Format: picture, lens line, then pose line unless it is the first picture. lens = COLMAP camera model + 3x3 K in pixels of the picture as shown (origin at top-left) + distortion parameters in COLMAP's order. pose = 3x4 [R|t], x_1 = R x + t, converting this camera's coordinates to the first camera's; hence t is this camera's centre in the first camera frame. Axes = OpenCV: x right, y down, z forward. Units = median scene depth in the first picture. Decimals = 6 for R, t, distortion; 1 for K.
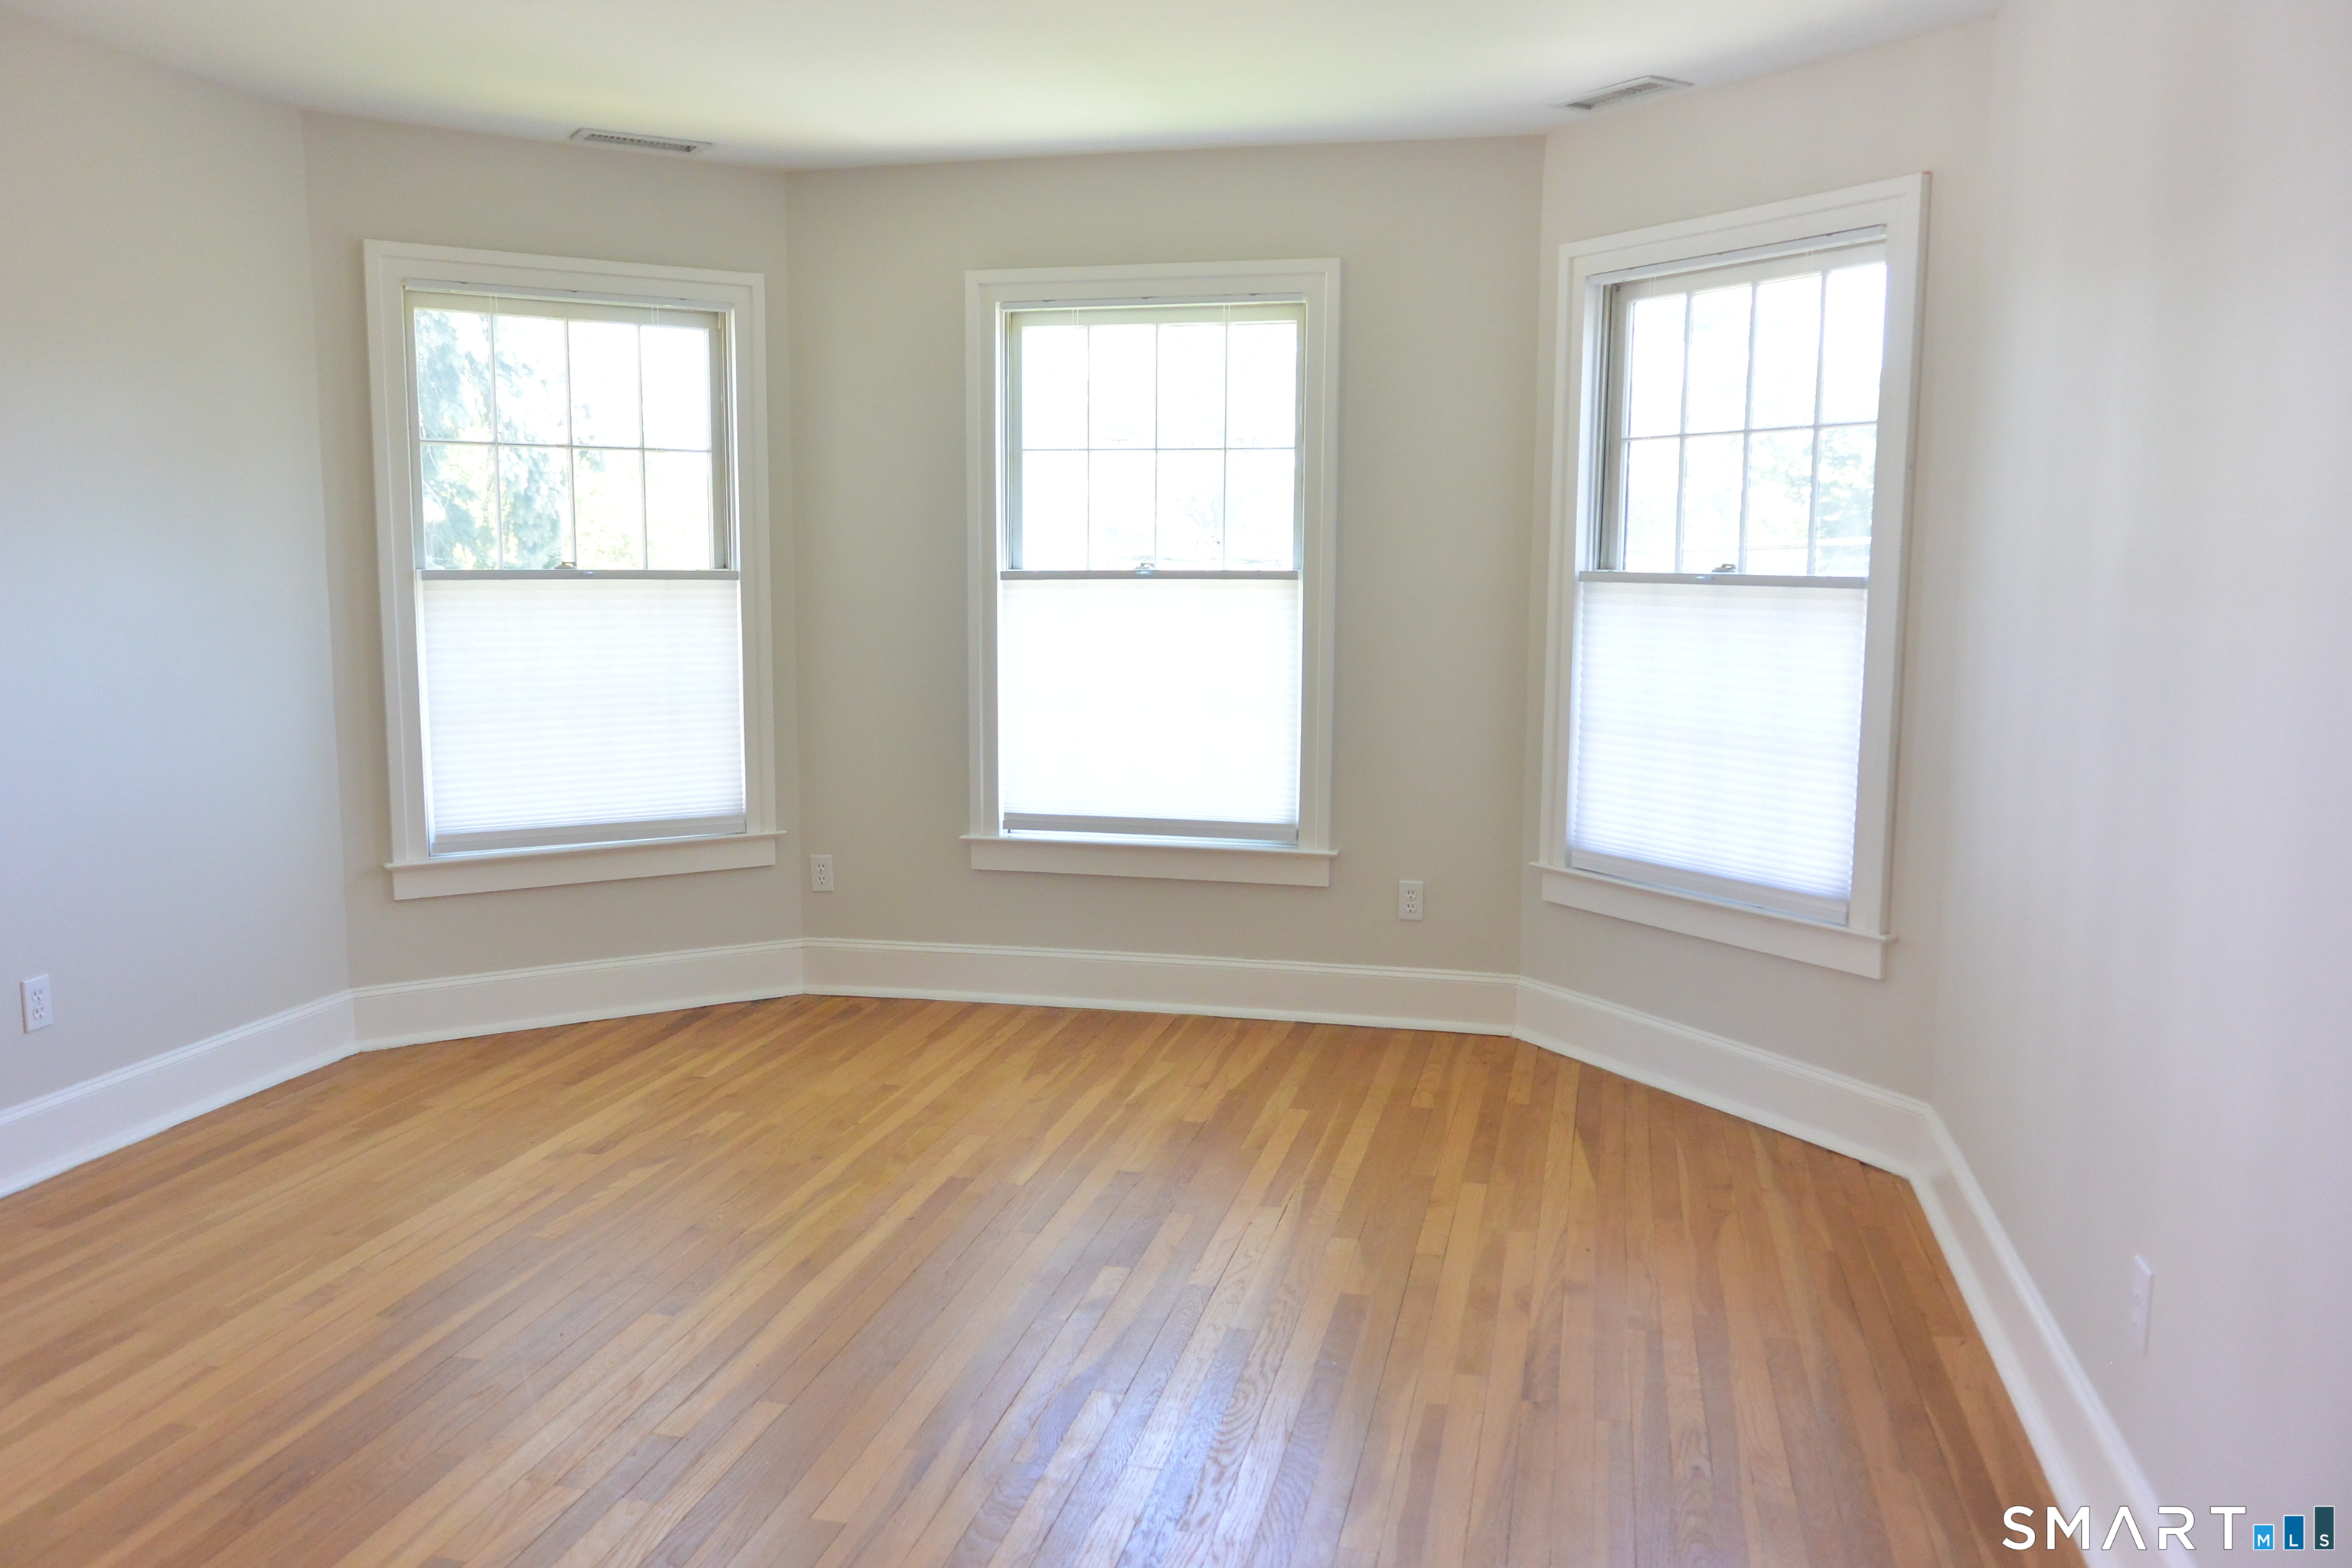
lens RADIAL K [[1818.8, 0, 1168.7], [0, 1818.8, 780.2], [0, 0, 1]] dist [0.001533, 0.015674]
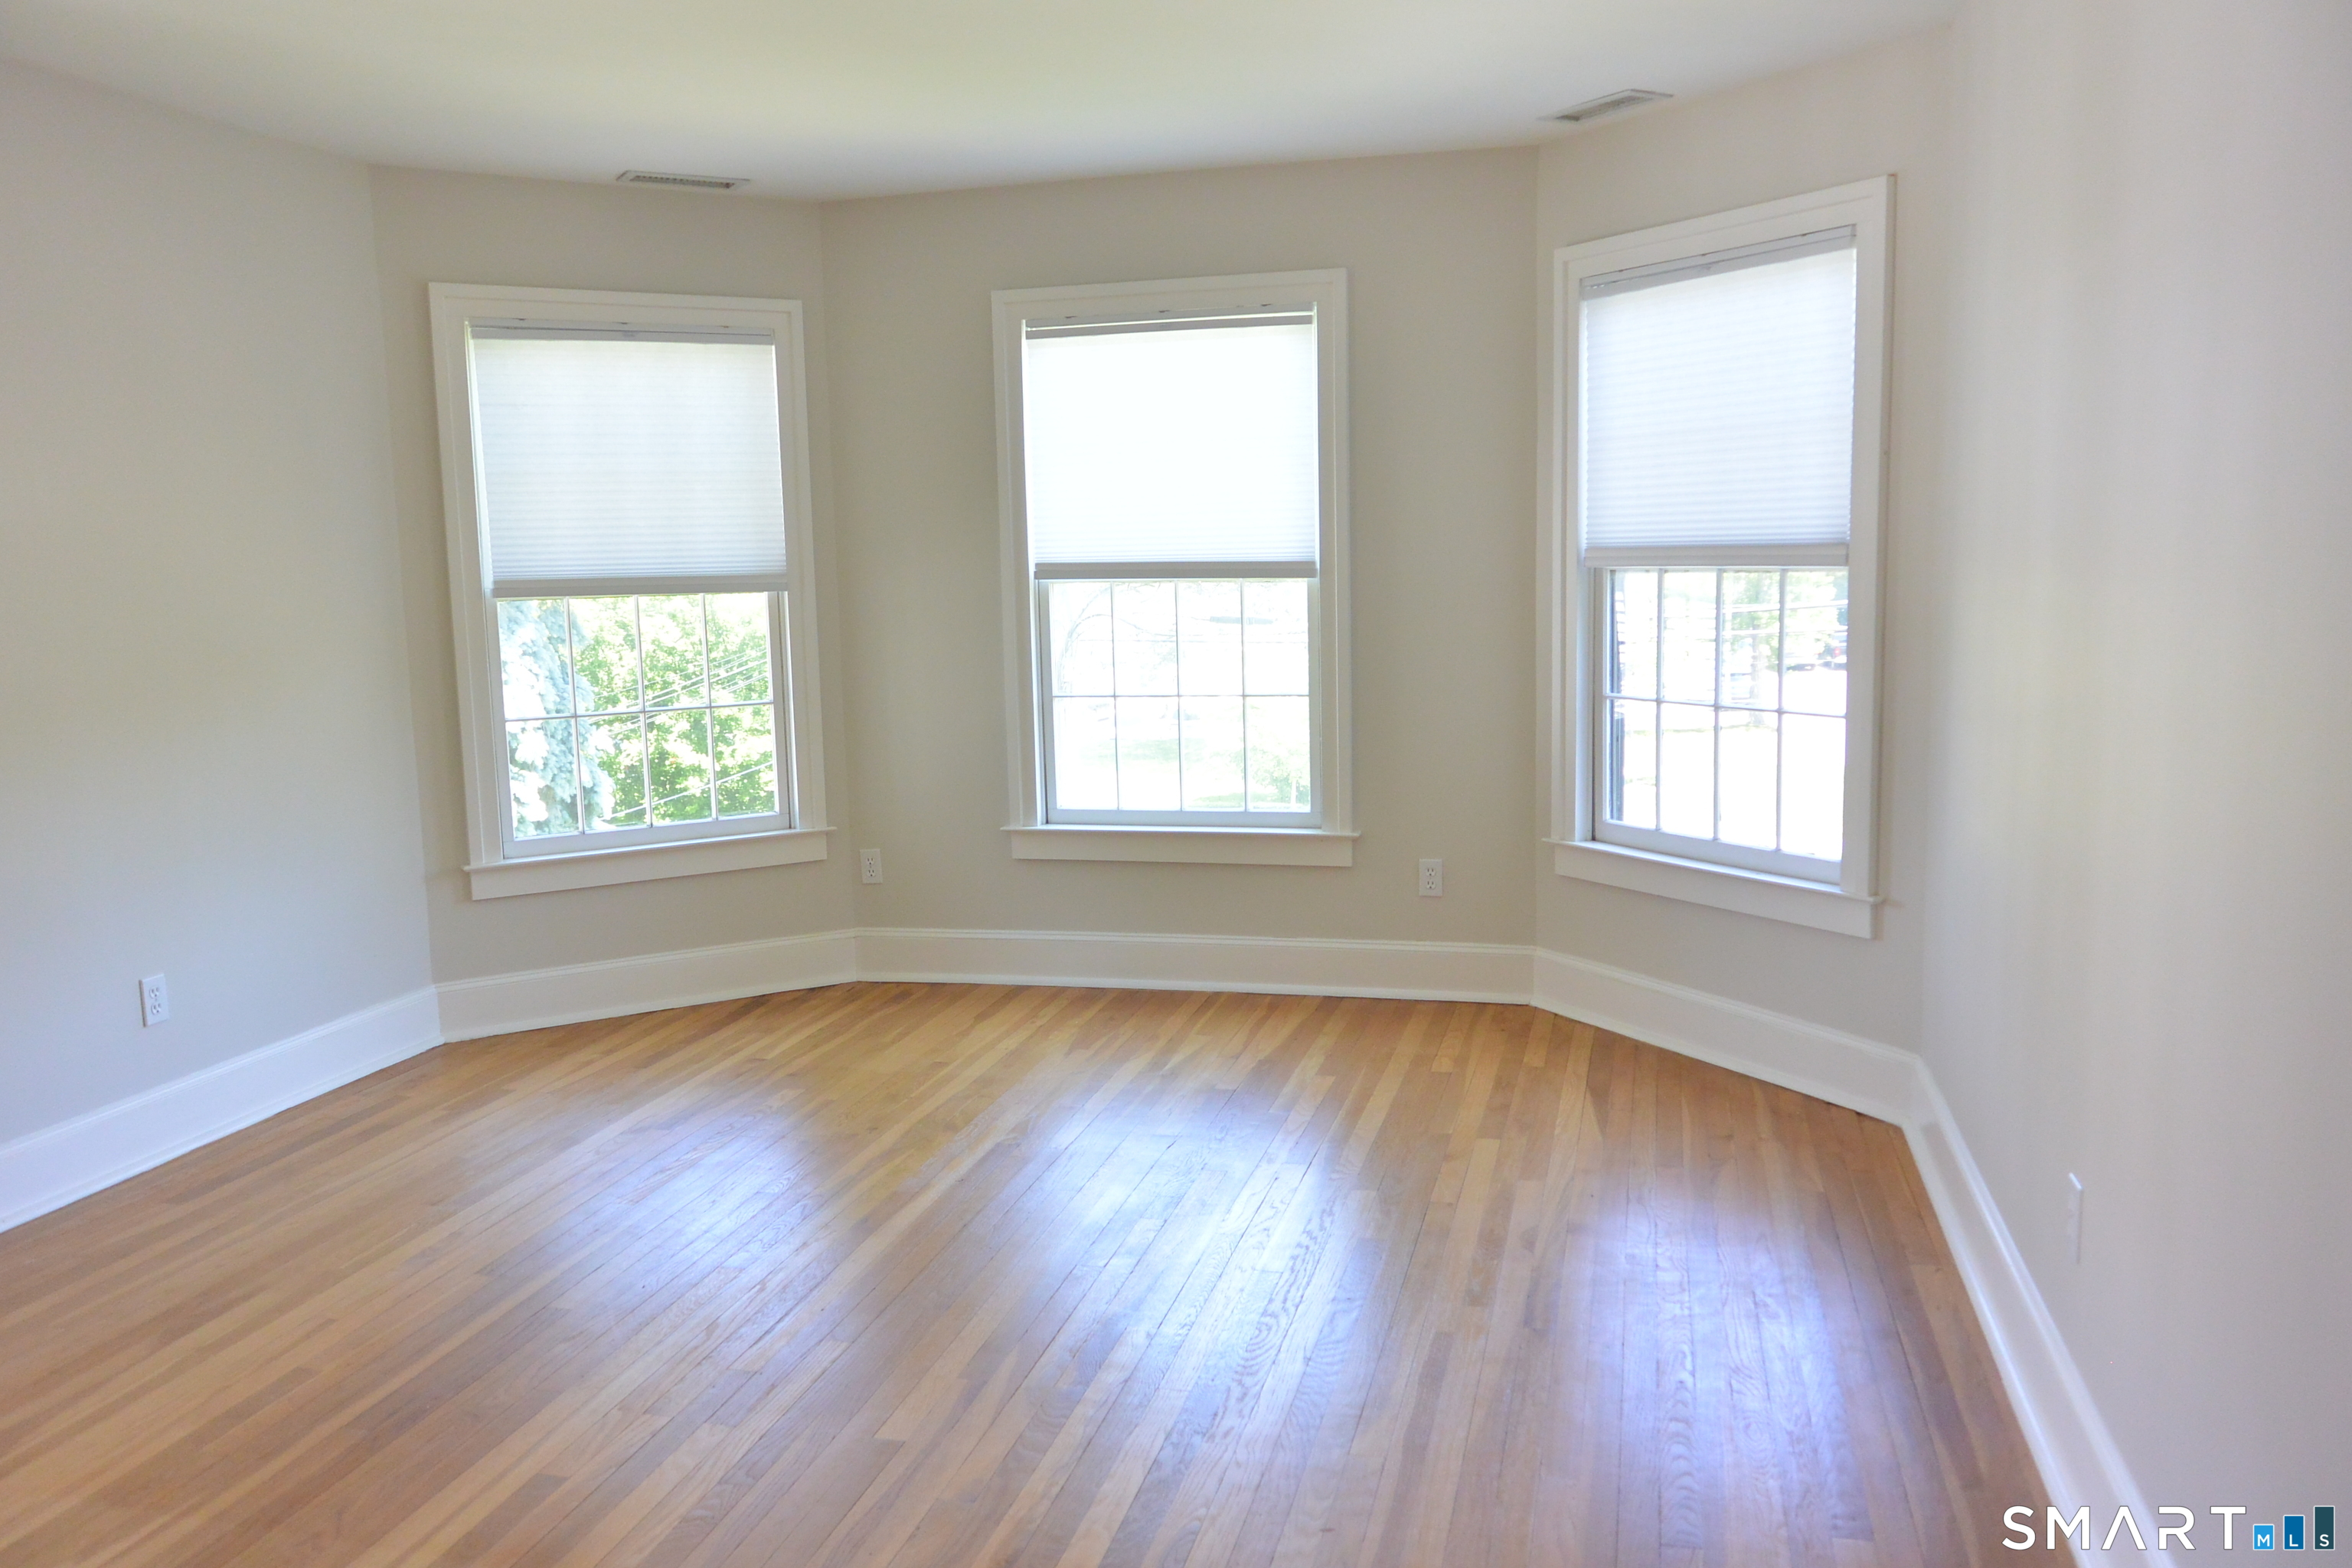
lens RADIAL K [[1818.8, 0, 1174.0], [0, 1818.8, 777.5], [0, 0, 1]] dist [0.001533, 0.015674]
pose [[0.999382, -0.026118, -0.023547, 0.014622], [0.026140, 0.999658, 0.000655, 0.004774], [0.023522, -0.001270, 0.999723, -0.066965]]
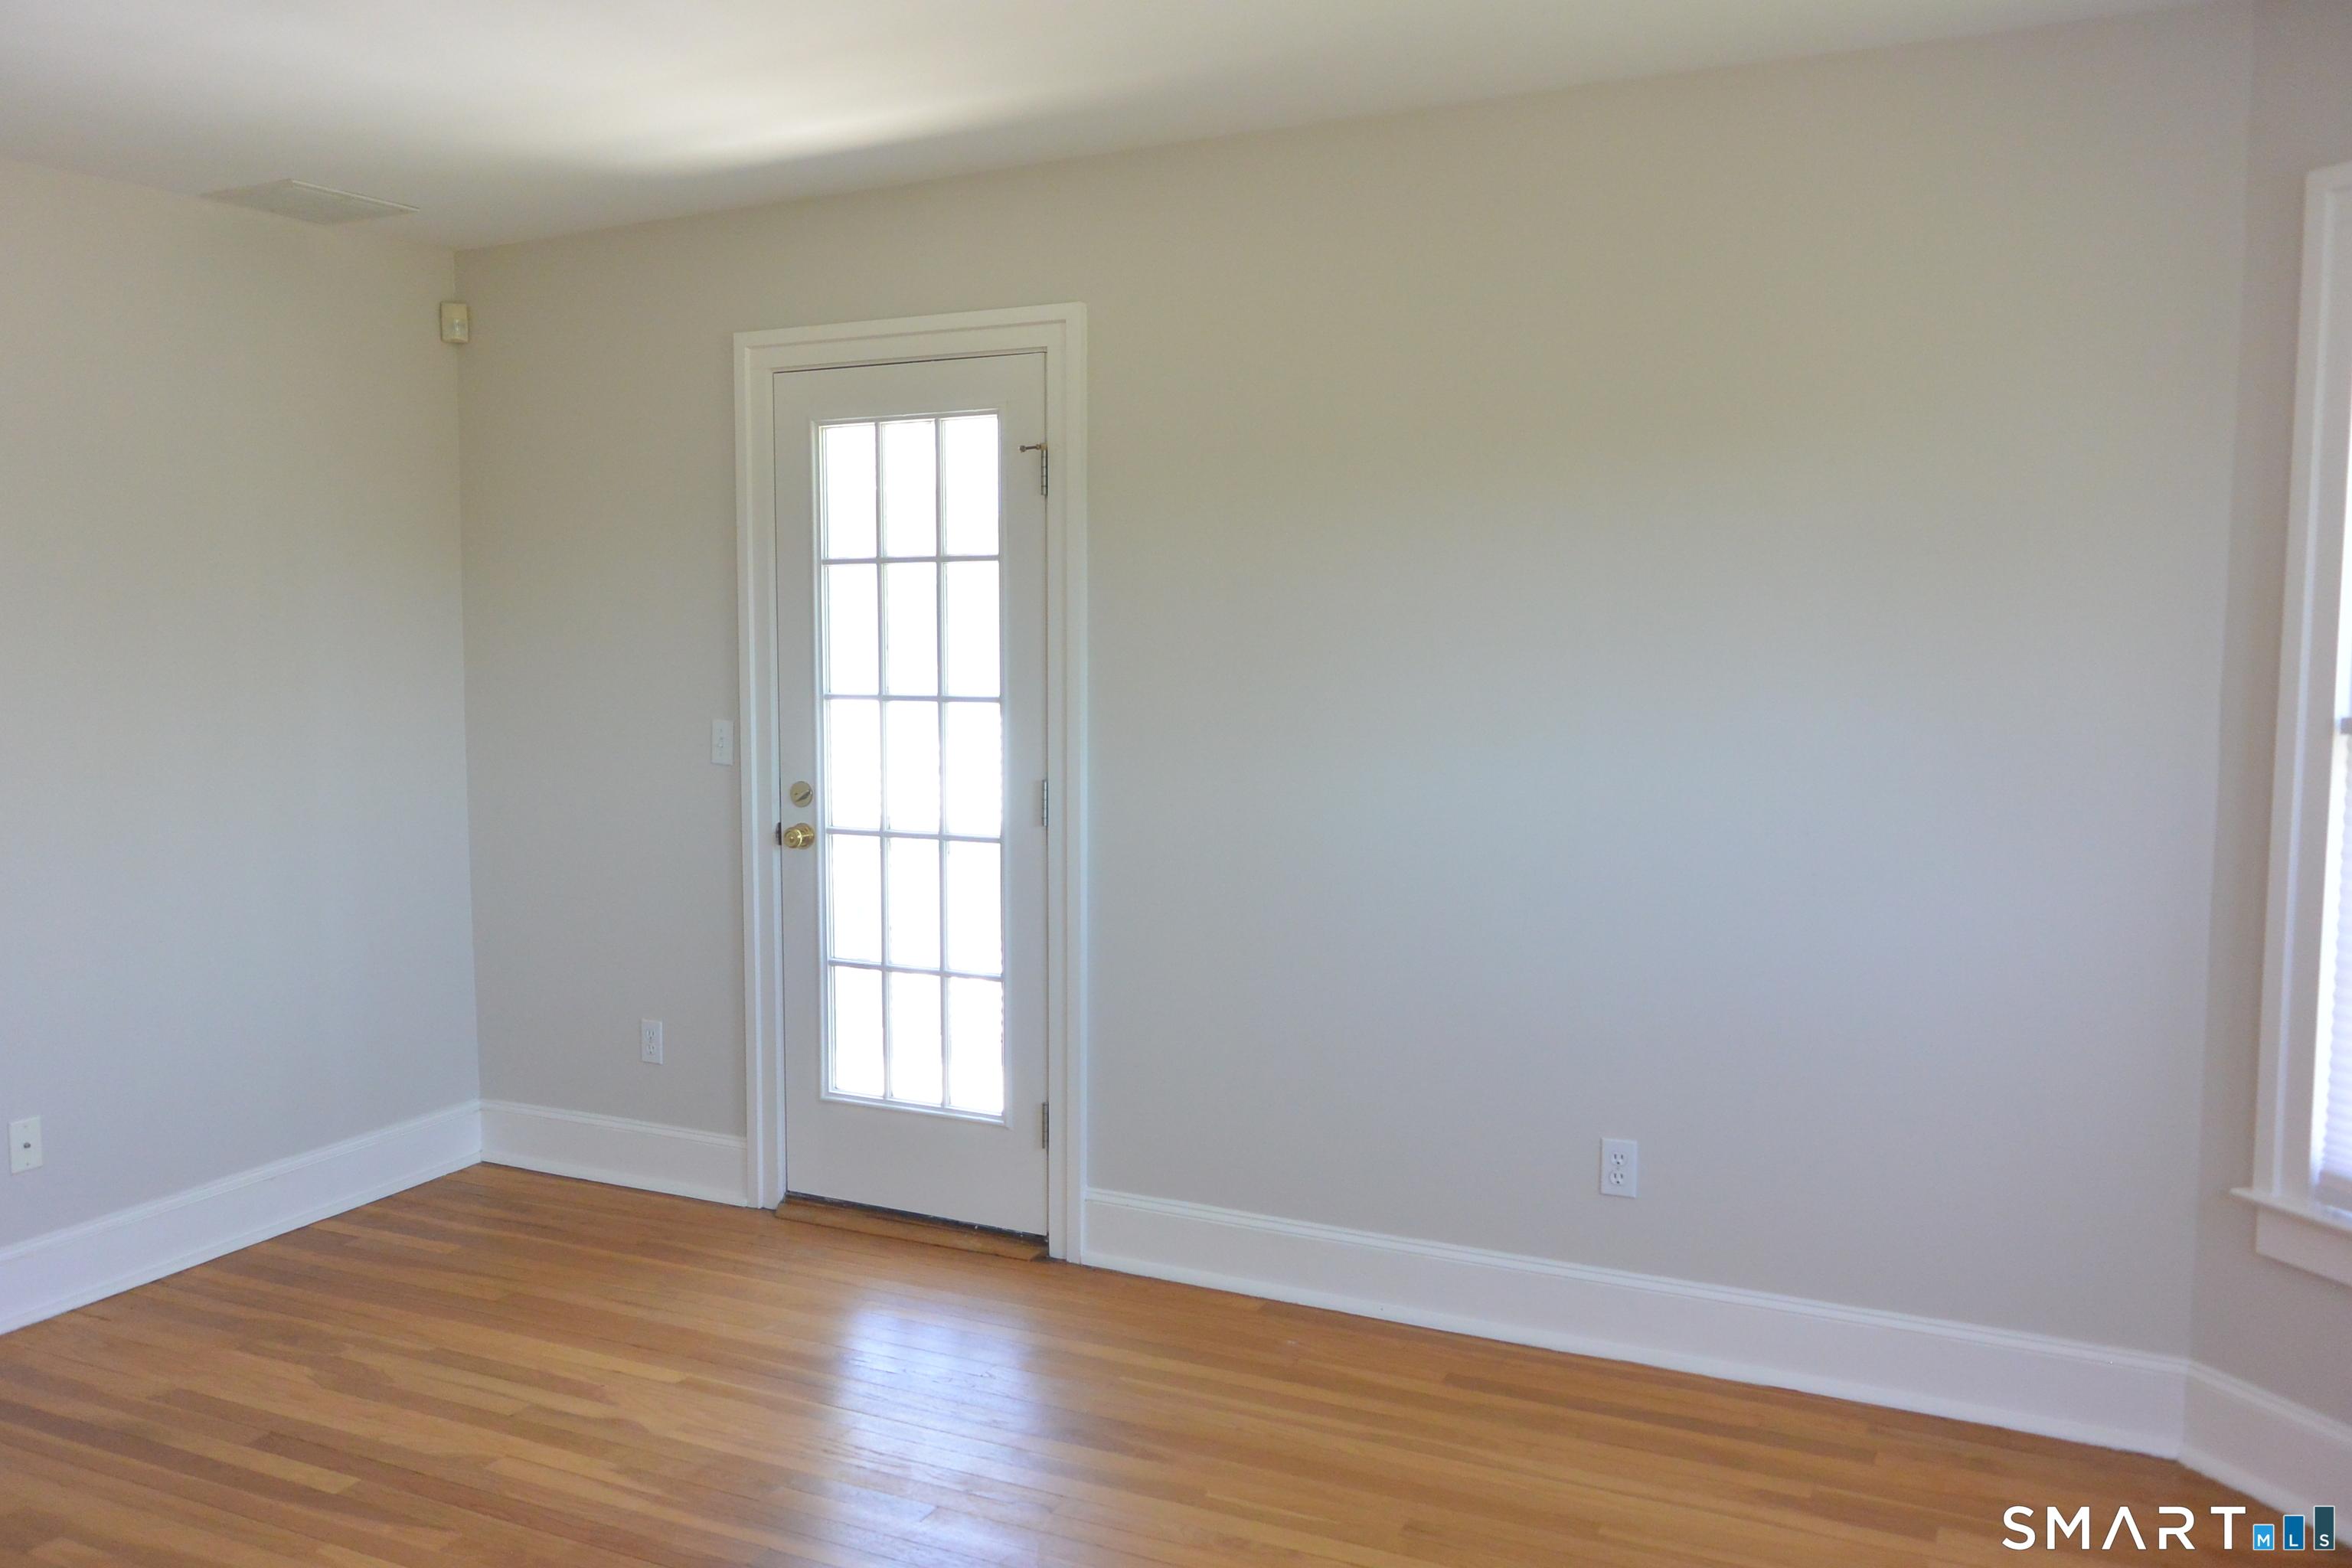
lens RADIAL K [[1818.8, 0, 1175.3], [0, 1818.8, 783.7], [0, 0, 1]] dist [0.001533, 0.015674]
pose [[-0.229991, 0.079338, -0.969953, 0.284603], [-0.121598, 0.986518, 0.109526, -0.133811], [0.965566, 0.143134, -0.217243, 0.912183]]
